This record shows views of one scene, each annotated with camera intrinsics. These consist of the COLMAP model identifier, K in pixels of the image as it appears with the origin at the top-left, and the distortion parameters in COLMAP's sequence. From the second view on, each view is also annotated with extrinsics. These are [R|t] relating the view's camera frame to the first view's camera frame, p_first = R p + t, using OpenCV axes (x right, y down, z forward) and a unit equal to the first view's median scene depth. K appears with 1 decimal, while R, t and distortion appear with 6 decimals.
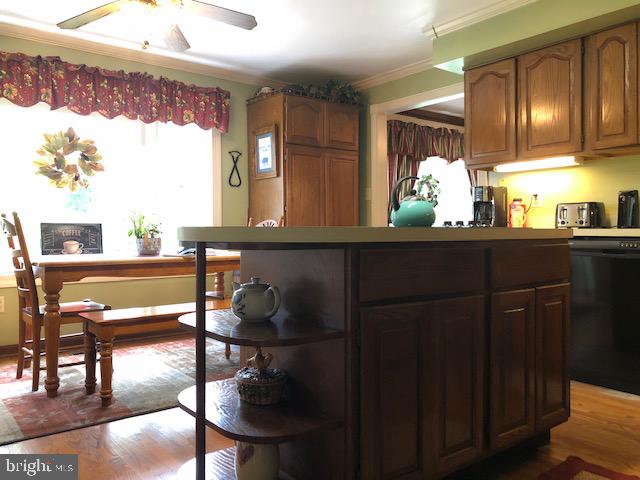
lens RADIAL K [[522.1, 0, 320.0], [0, 522.1, 240.0], [0, 0, 1]] dist [-0.003215, -0.000892]
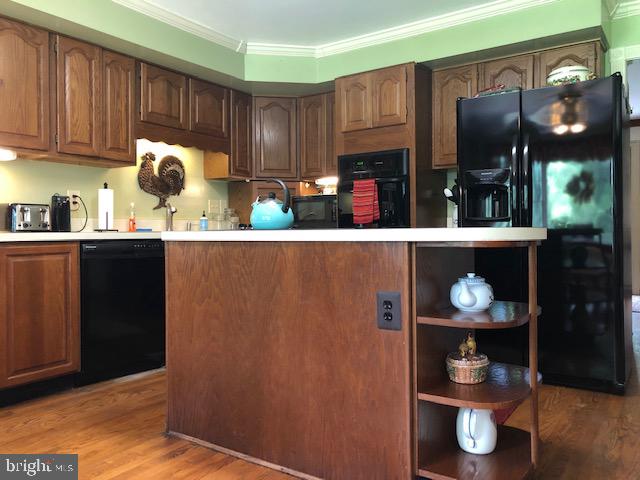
lens RADIAL K [[522.1, 0, 320.0], [0, 522.1, 240.0], [0, 0, 1]] dist [-0.003215, -0.000892]
pose [[-0.293430, -0.005007, 0.955967, -0.549786], [0.021687, 0.999694, 0.011892, -0.008148], [-0.955734, 0.024221, -0.293232, 0.797605]]
